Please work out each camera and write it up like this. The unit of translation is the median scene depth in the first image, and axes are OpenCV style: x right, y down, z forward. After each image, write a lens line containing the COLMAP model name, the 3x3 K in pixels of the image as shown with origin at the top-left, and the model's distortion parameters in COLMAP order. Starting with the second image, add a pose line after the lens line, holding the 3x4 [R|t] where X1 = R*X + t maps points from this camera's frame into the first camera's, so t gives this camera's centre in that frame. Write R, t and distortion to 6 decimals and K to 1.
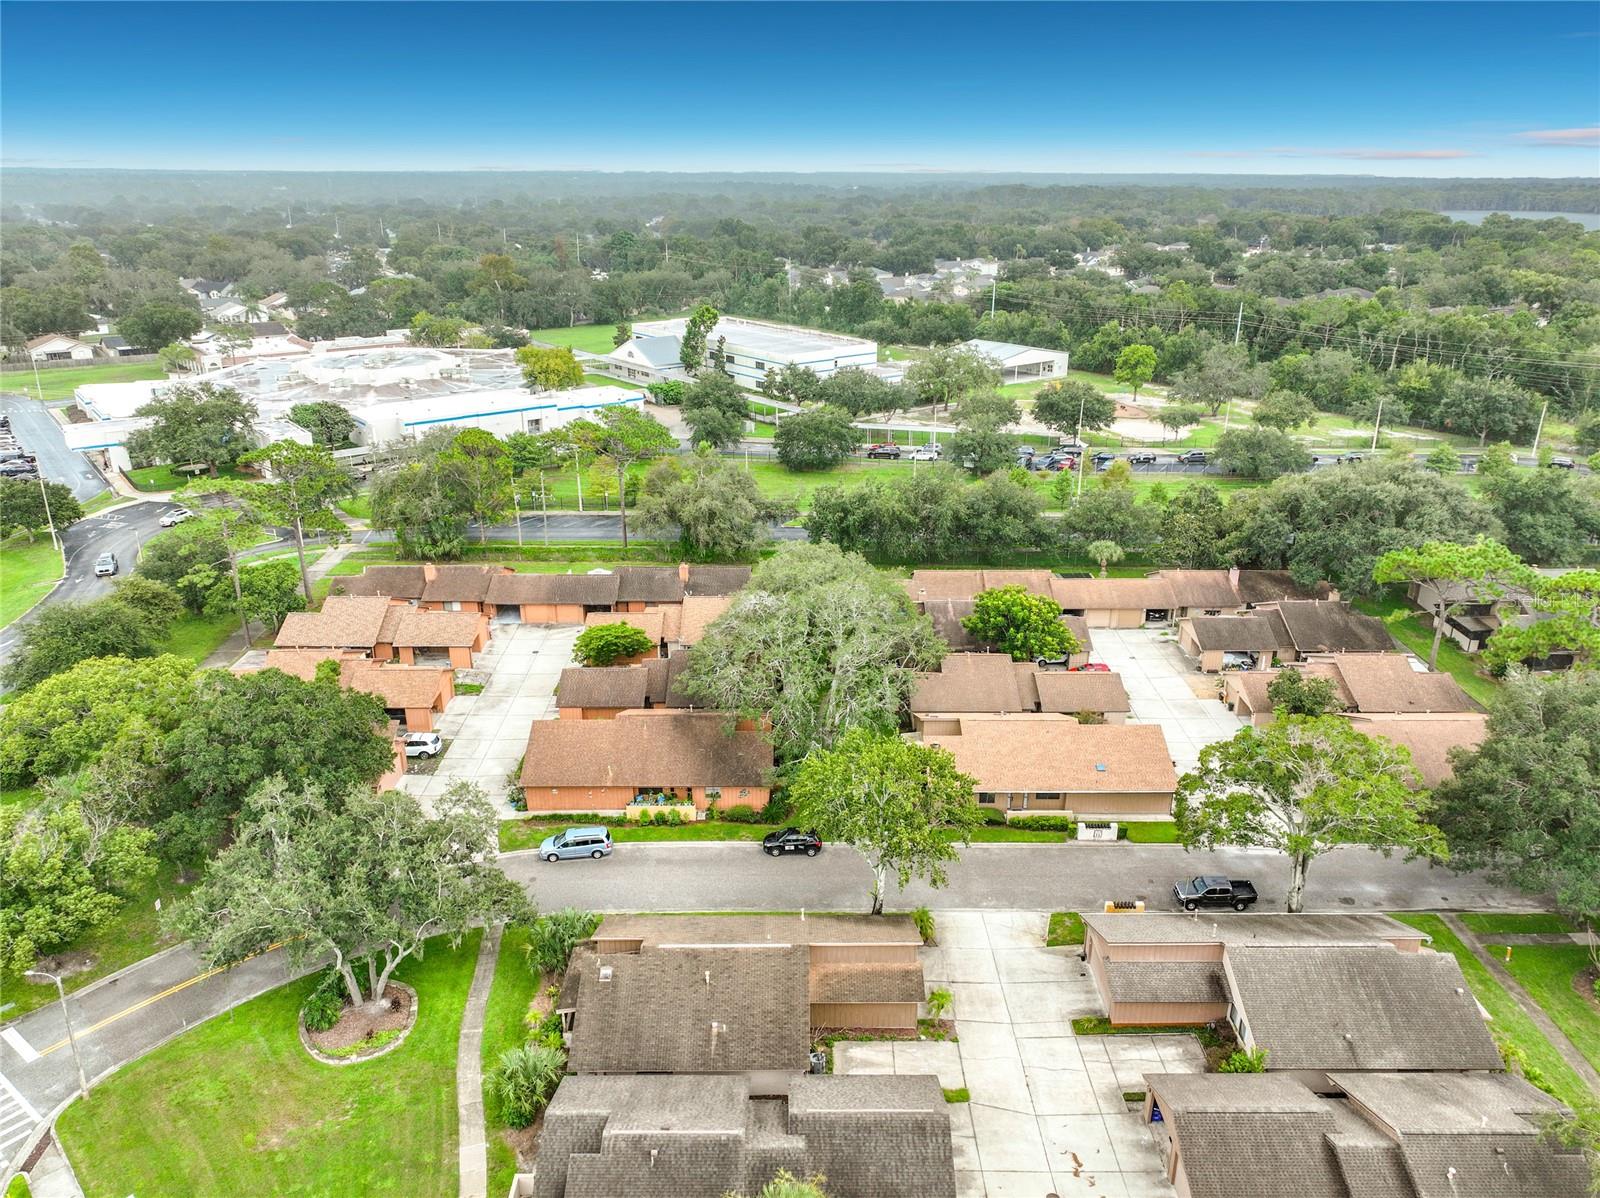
lens RADIAL K [[1145.7, 0, 806.5], [0, 1145.7, 617.7], [0, 0, 1]] dist [0.001035, 0.013201]
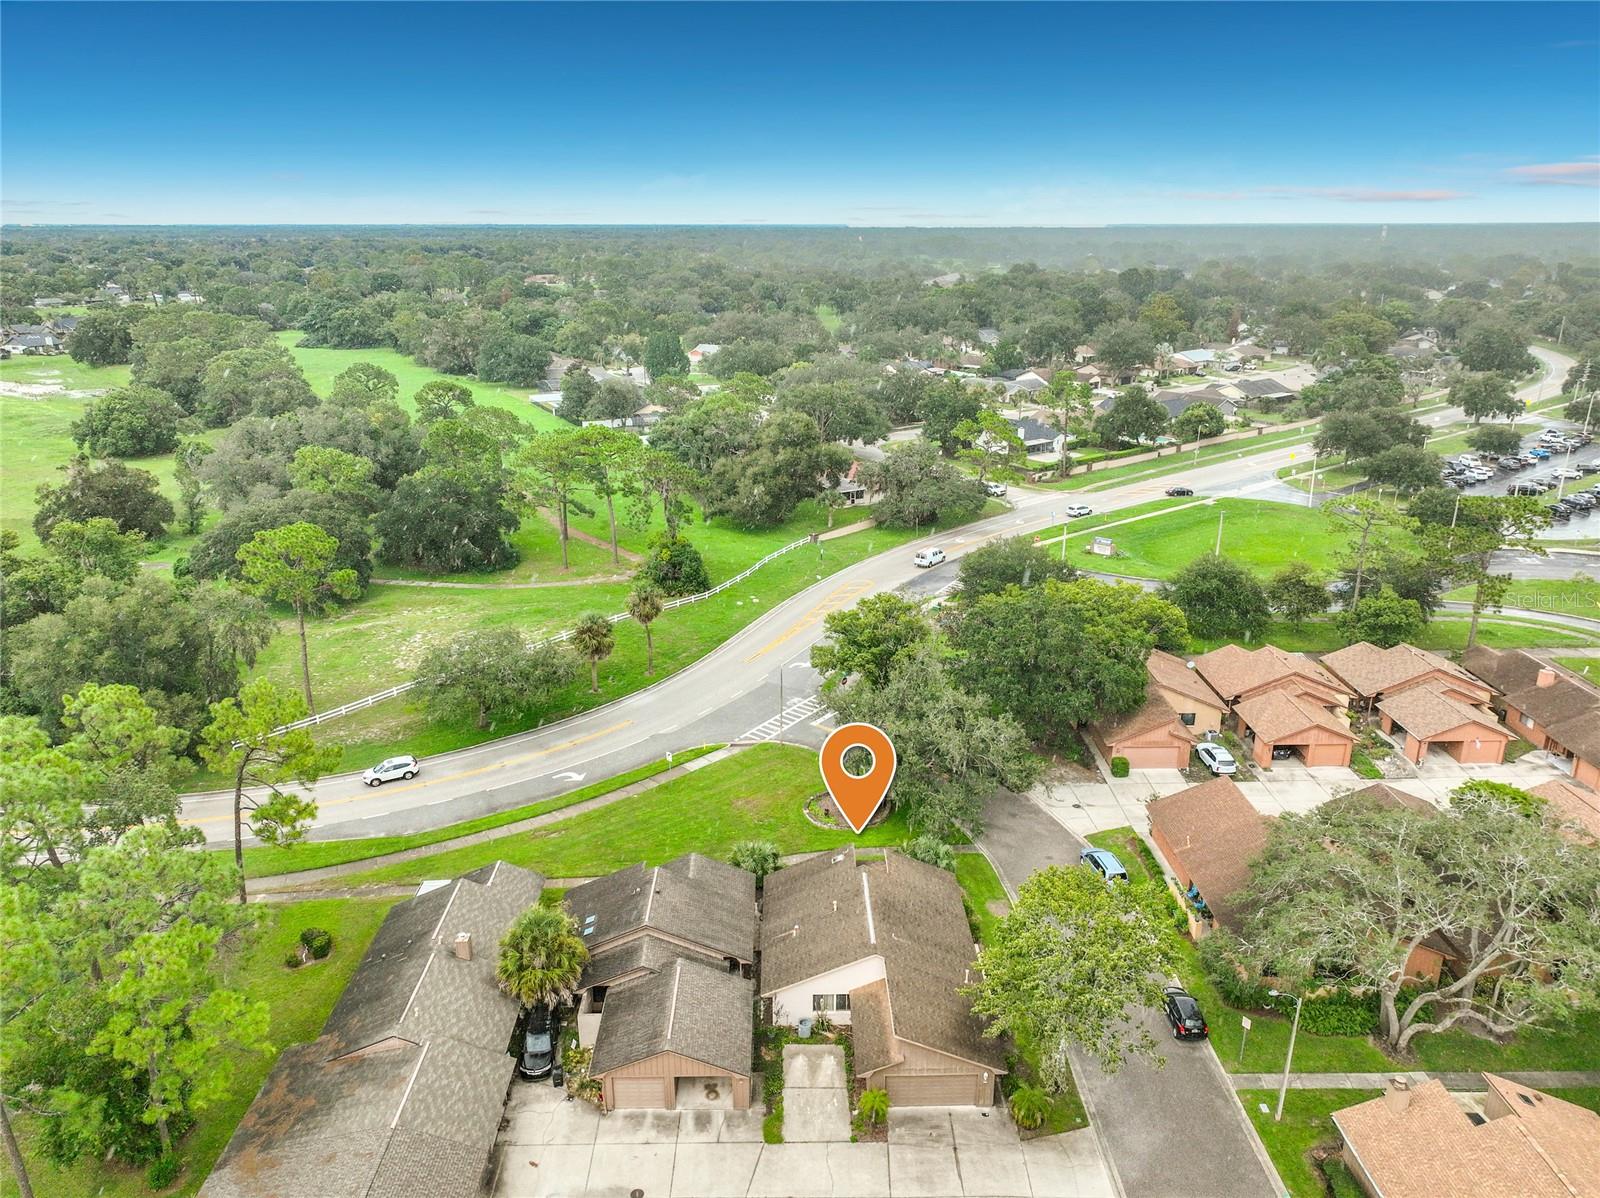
lens RADIAL K [[1120.3, 0, 799.3], [0, 1120.3, 631.4], [0, 0, 1]] dist [0.000642, 0.011334]
pose [[0.007349, 0.340989, -0.940039, 0.617004], [-0.363757, 0.876572, 0.315123, -0.185924], [0.931465, 0.339630, 0.130479, 0.526113]]
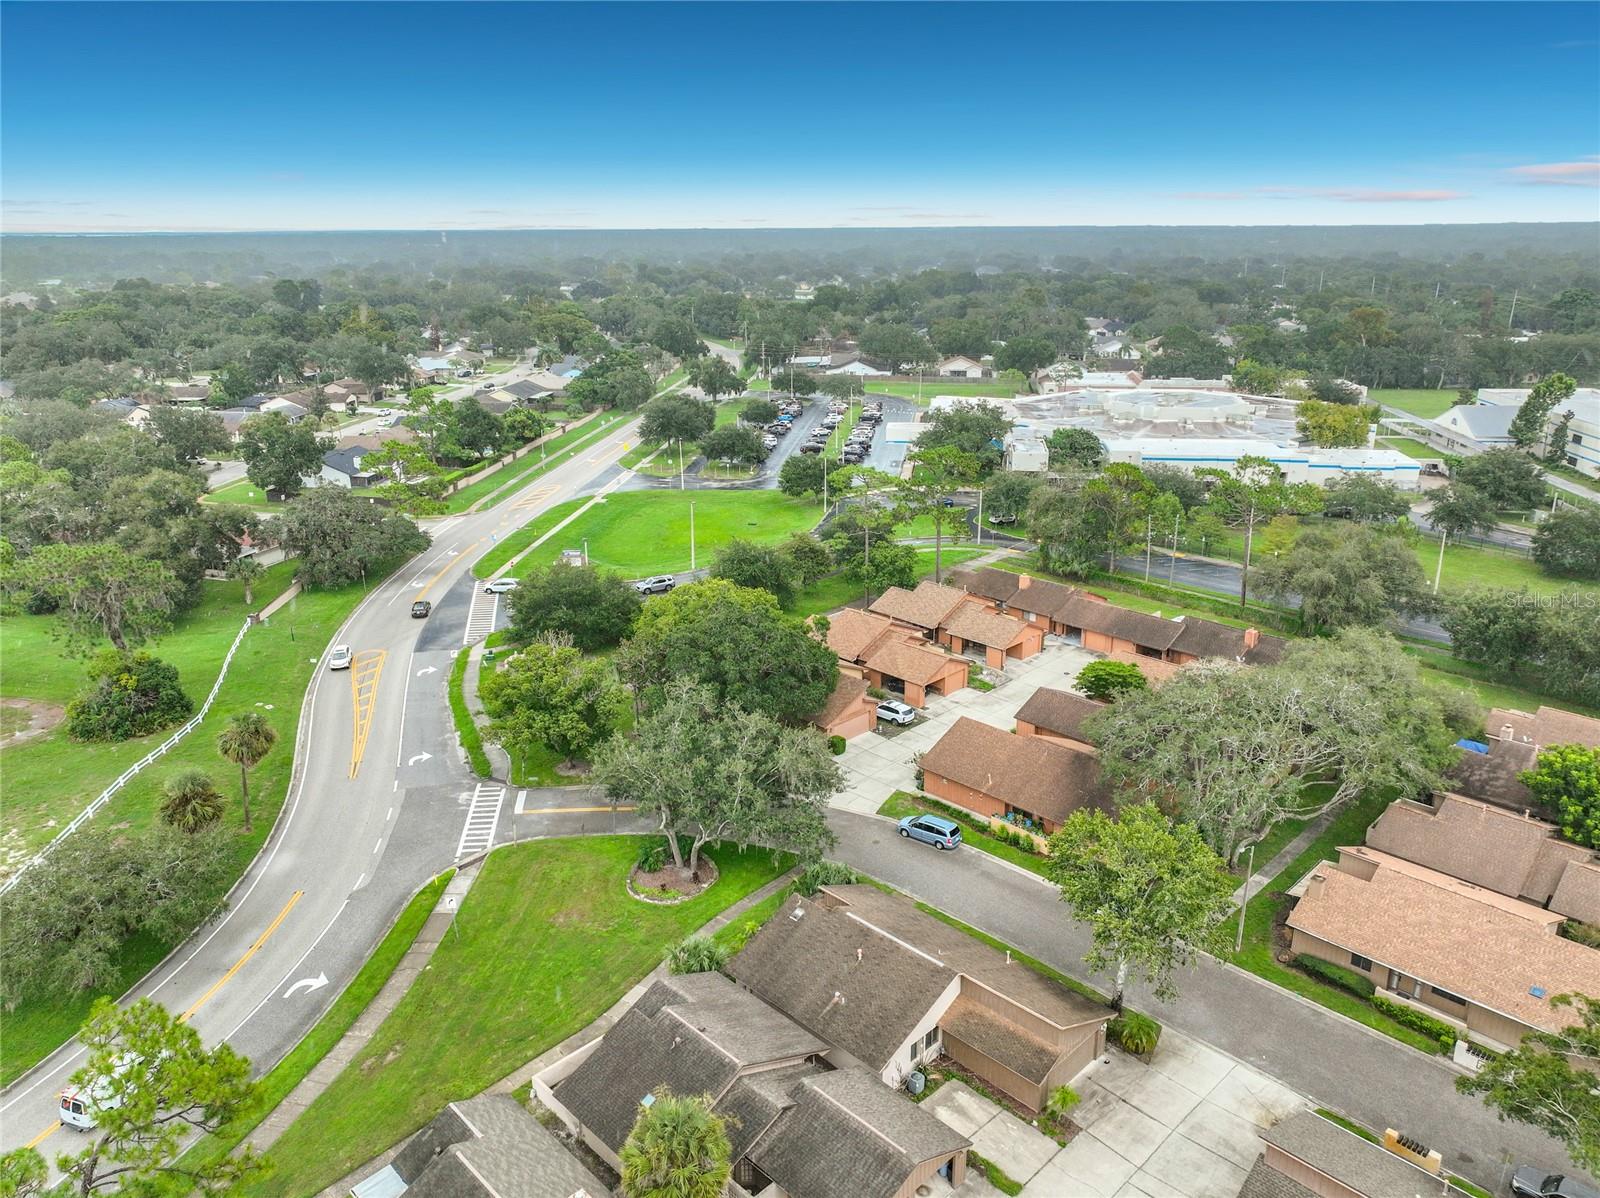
lens RADIAL K [[1133.5, 0, 804.4], [0, 1133.5, 619.7], [0, 0, 1]] dist [0.007047, 0.003765]
pose [[0.699292, 0.228244, -0.677418, 0.374235], [-0.253366, 0.965272, 0.063684, -0.029464], [0.668429, 0.127101, 0.732836, 0.110432]]
